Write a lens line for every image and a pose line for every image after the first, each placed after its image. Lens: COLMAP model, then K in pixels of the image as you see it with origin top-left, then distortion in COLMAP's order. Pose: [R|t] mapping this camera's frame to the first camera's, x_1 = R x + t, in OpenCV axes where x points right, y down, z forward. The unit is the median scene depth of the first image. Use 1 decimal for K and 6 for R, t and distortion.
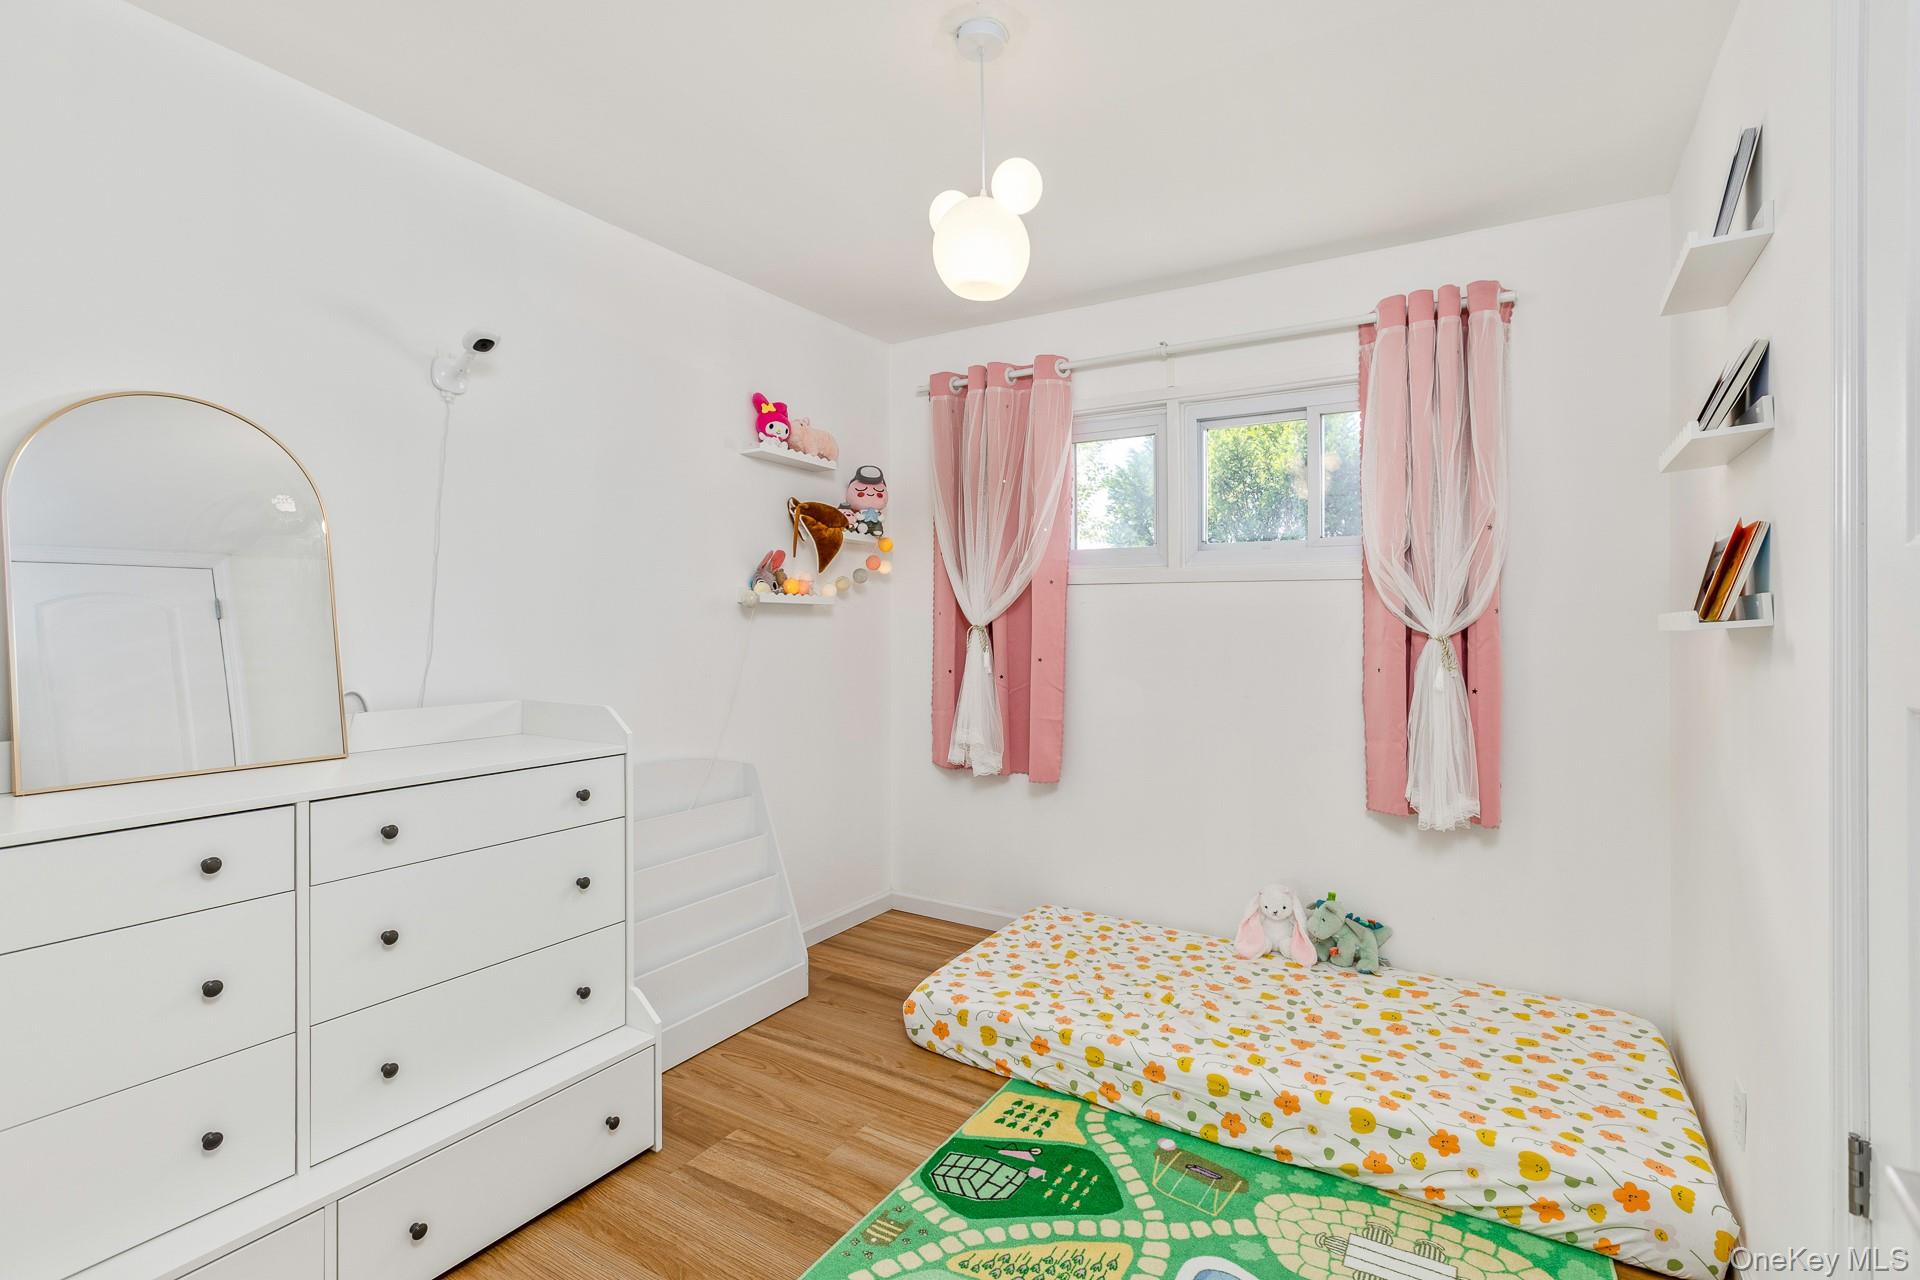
lens RADIAL K [[862.9, 0, 958.5], [0, 862.9, 635.7], [0, 0, 1]] dist [-0.009451, 0.002163]
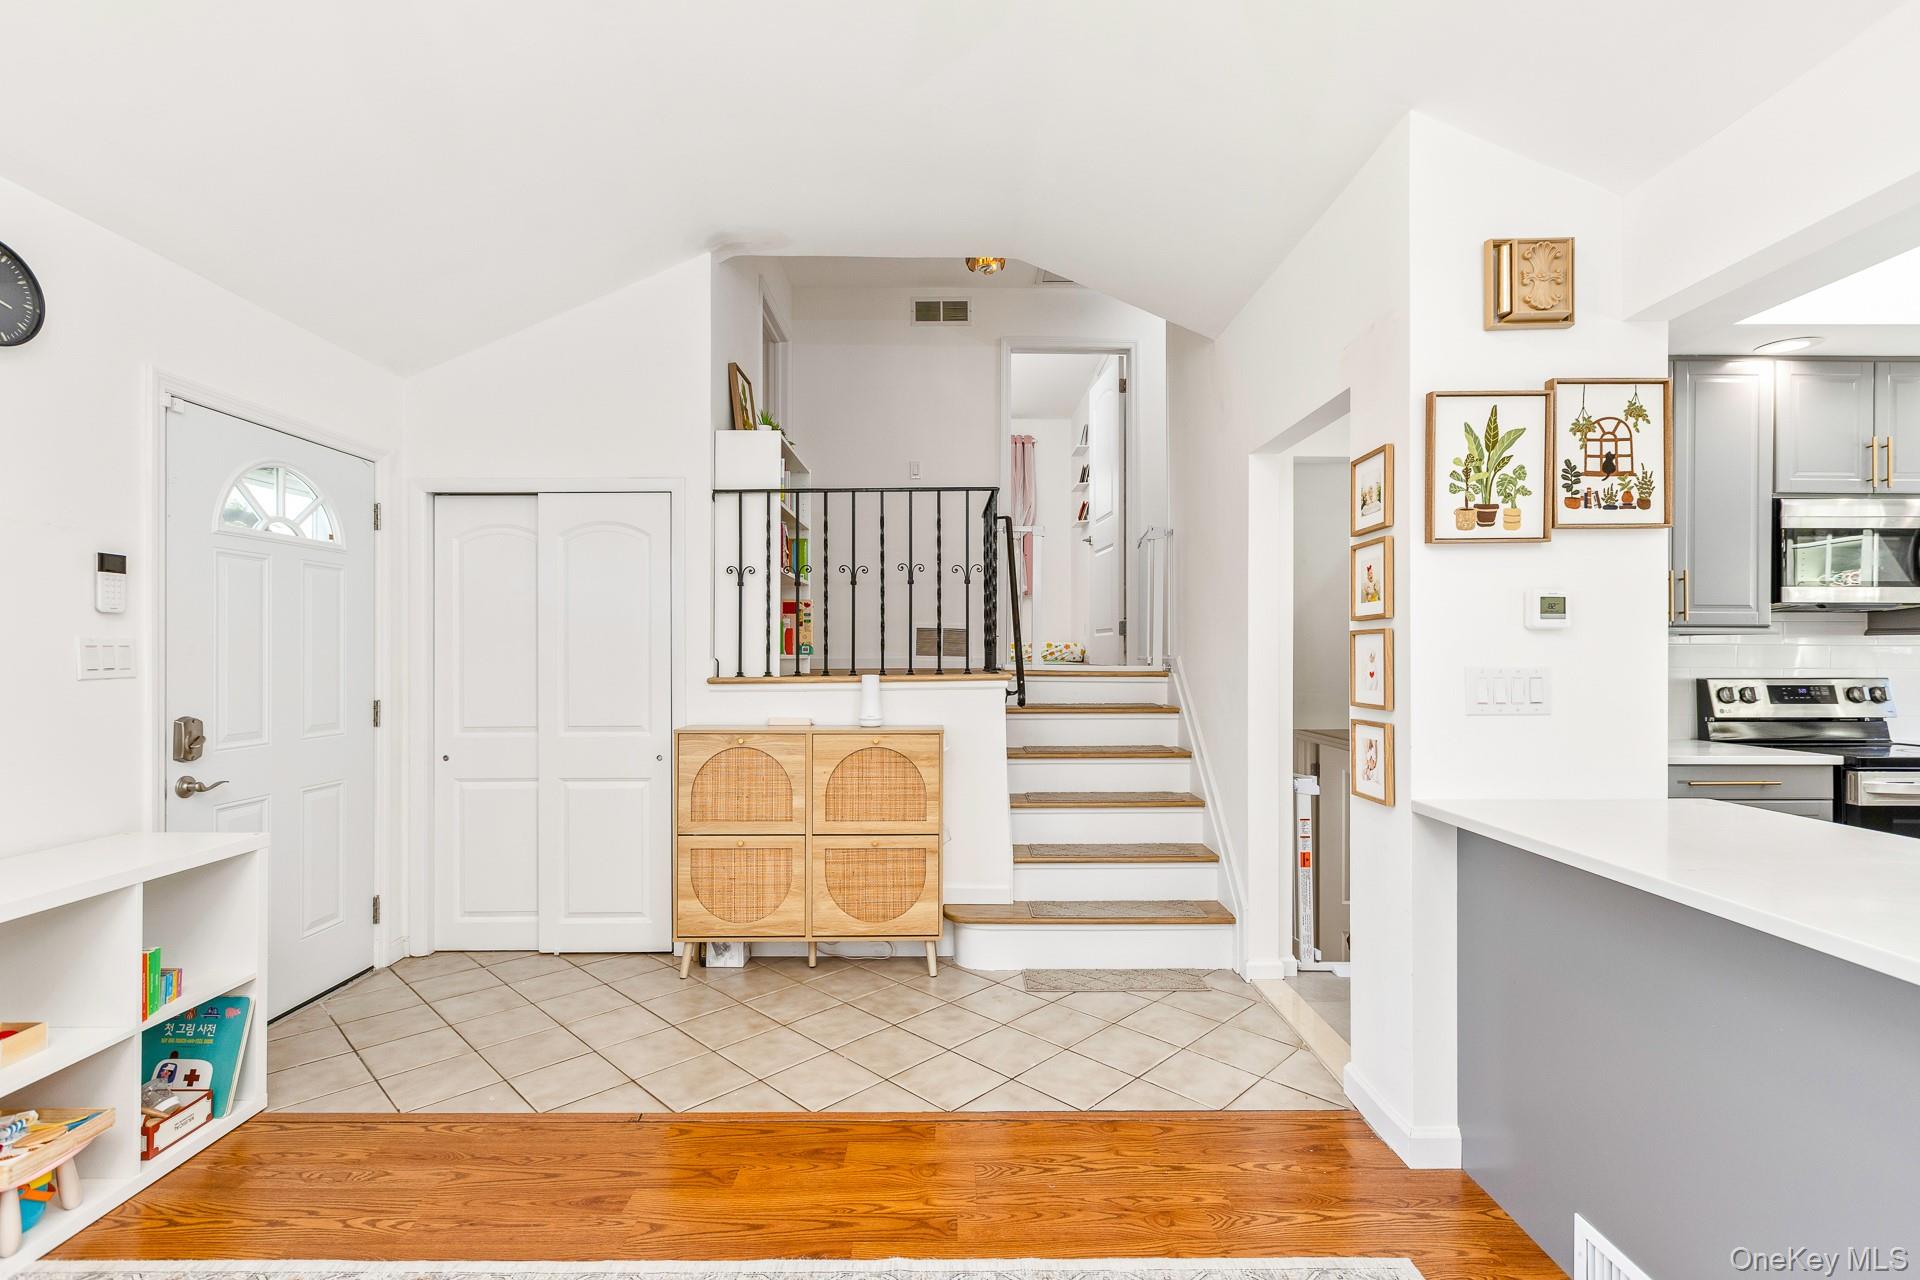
lens RADIAL K [[862.9, 0, 959.9], [0, 862.9, 650.6], [0, 0, 1]] dist [-0.009451, 0.002163]
pose [[0.823929, 0.005814, 0.566663, -2.201751], [-0.005287, 0.999983, -0.002572, 0.642763], [-0.566668, -0.000877, 0.823946, -2.375689]]
